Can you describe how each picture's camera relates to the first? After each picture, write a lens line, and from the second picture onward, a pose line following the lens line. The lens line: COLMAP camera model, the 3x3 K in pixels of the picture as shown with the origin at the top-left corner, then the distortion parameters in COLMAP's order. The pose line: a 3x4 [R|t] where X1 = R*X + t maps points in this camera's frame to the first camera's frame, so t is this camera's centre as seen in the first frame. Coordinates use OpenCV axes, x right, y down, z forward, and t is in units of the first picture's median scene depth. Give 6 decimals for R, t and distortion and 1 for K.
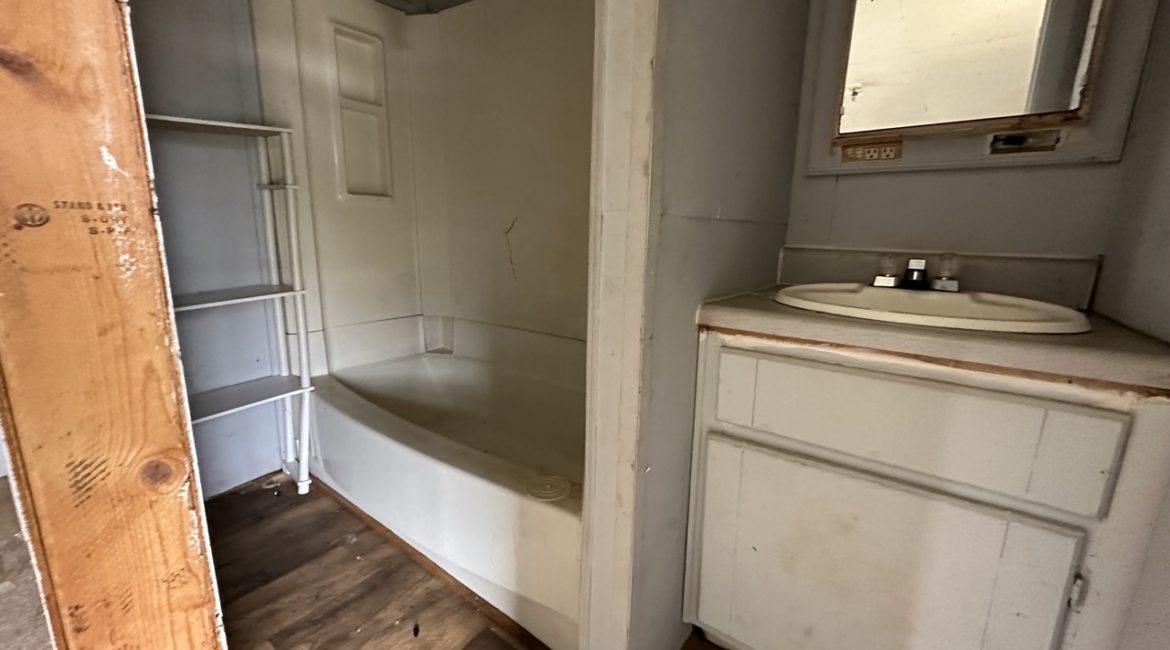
lens RADIAL K [[464.0, 0, 583.4], [0, 464.0, 326.1], [0, 0, 1]] dist [-0.001304, -0.000020]
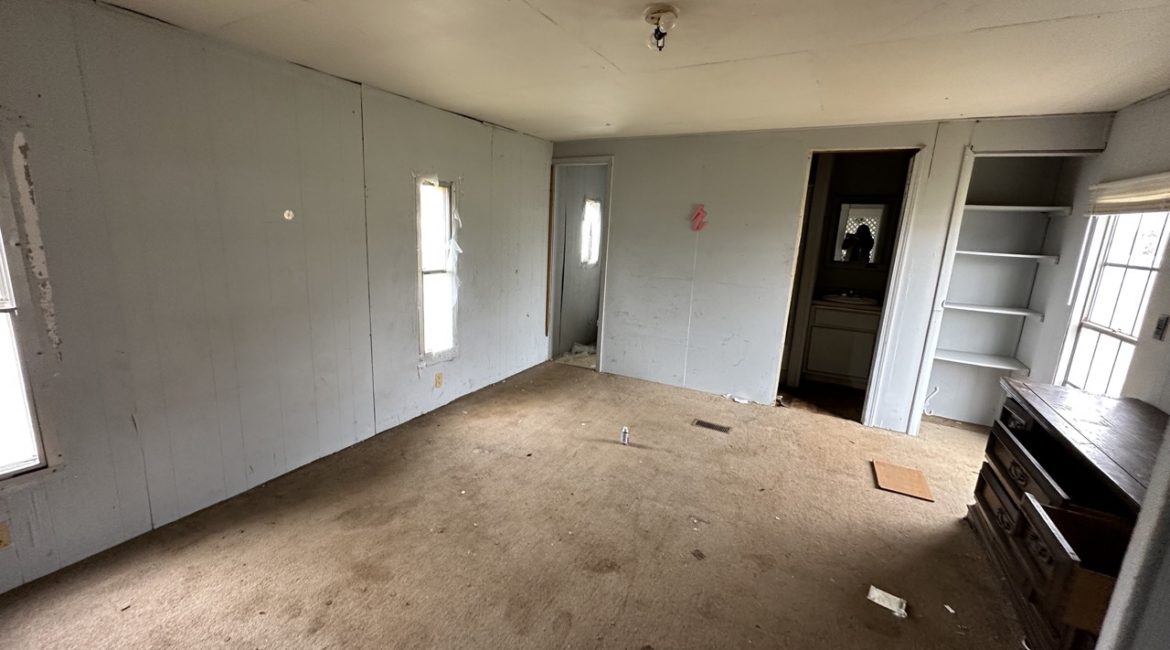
lens RADIAL K [[464.0, 0, 583.3], [0, 464.0, 323.3], [0, 0, 1]] dist [-0.001304, -0.000020]
pose [[0.988002, -0.005661, 0.154340, -2.907922], [0.003970, 0.999929, 0.011263, 0.136268], [-0.154393, -0.010515, 0.987954, -3.493839]]
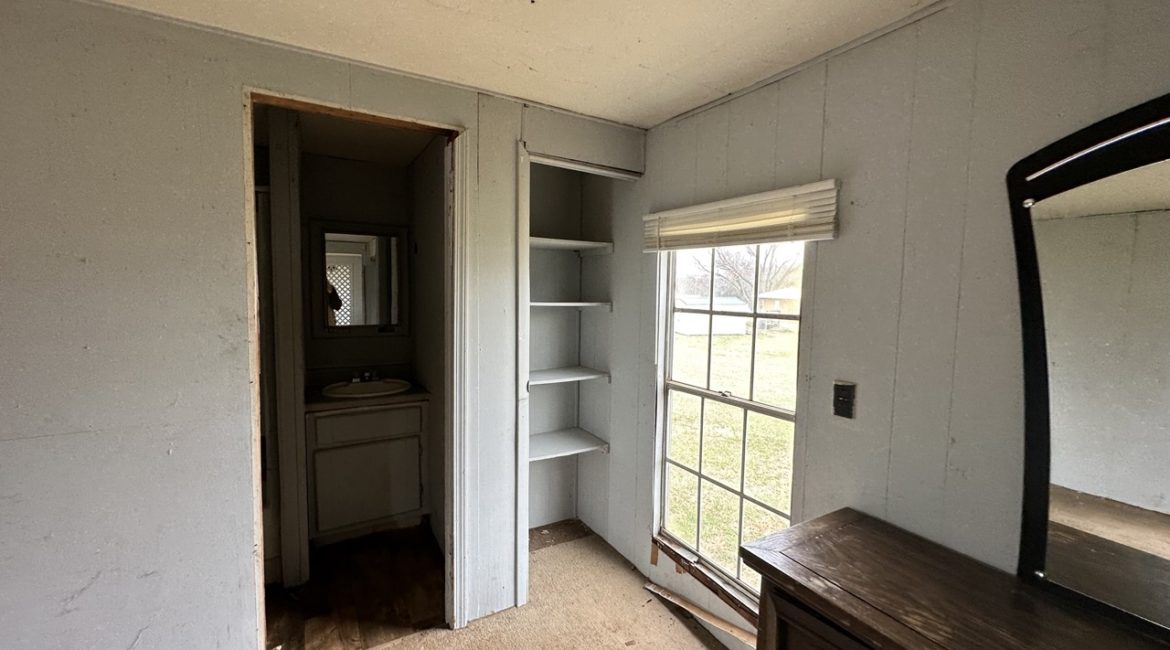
lens RADIAL K [[464.0, 0, 584.2], [0, 464.0, 325.7], [0, 0, 1]] dist [-0.001304, -0.000020]
pose [[0.370224, -0.080310, 0.925464, -1.558699], [0.177403, 0.984033, 0.014424, -0.241324], [-0.911845, 0.158840, 0.378560, -1.514996]]
